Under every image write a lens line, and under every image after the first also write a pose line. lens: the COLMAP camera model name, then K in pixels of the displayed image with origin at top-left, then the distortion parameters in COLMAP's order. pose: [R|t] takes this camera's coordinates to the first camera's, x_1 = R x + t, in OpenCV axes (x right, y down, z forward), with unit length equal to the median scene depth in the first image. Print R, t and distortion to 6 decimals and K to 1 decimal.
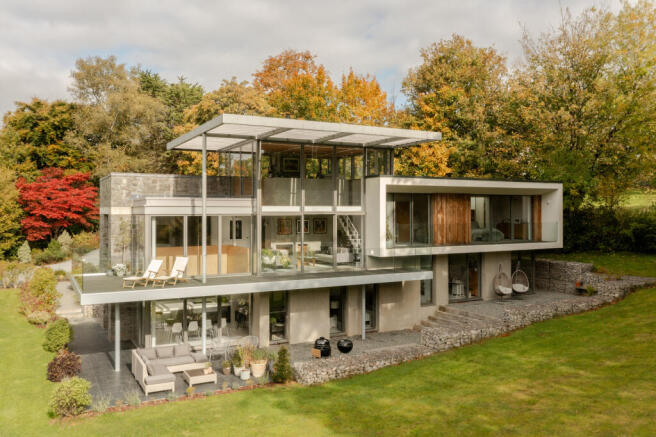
lens RADIAL K [[553.0, 0, 328.0], [0, 553.0, 218.5], [0, 0, 1]] dist [-0.002977, -0.001965]
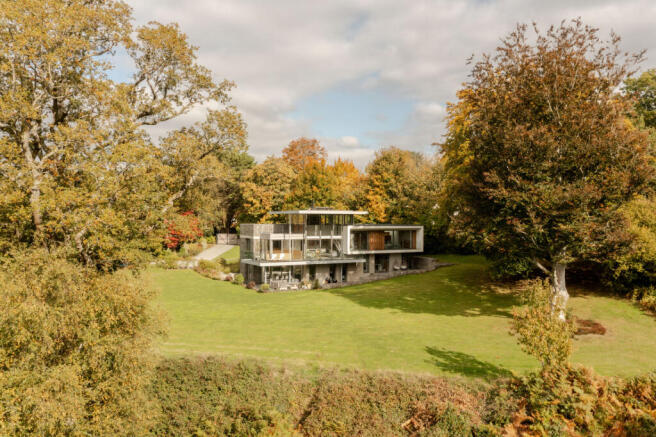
lens RADIAL K [[560.9, 0, 327.8], [0, 560.9, 231.1], [0, 0, 1]] dist [-0.000366, -0.000107]
pose [[0.999867, 0.006013, 0.015163, -0.044991], [-0.006149, 0.999941, 0.008950, -0.064408], [-0.015108, -0.009042, 0.999845, -1.637263]]
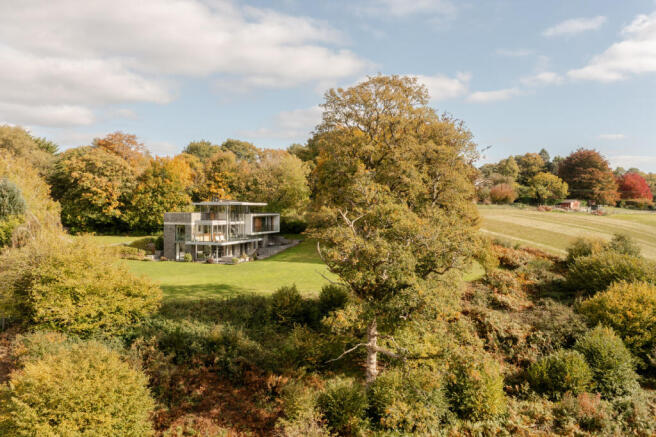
lens RADIAL K [[553.0, 0, 328.0], [0, 553.0, 218.5], [0, 0, 1]] dist [-0.002977, -0.001965]
pose [[0.732013, -0.004749, 0.681274, -1.824852], [-0.000722, 0.999970, 0.007747, -0.063136], [-0.681290, -0.006163, 0.731988, -1.840792]]
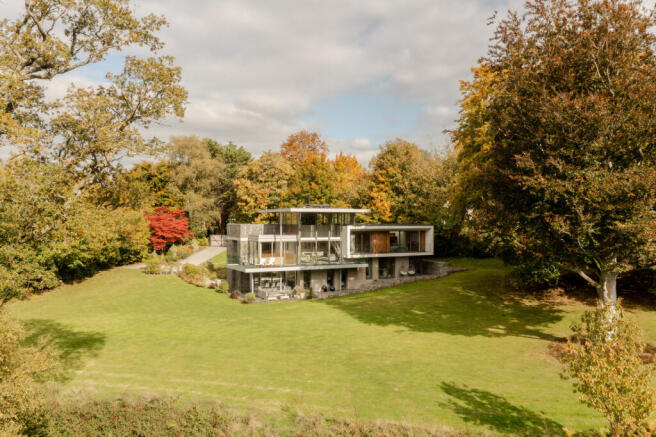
lens RADIAL K [[553.0, 0, 328.0], [0, 553.0, 218.5], [0, 0, 1]] dist [-0.002977, -0.001965]
pose [[0.999992, 0.003790, -0.000889, 0.007288], [-0.003803, 0.999876, -0.015310, -0.061276], [0.000831, 0.015313, 0.999882, -1.307569]]
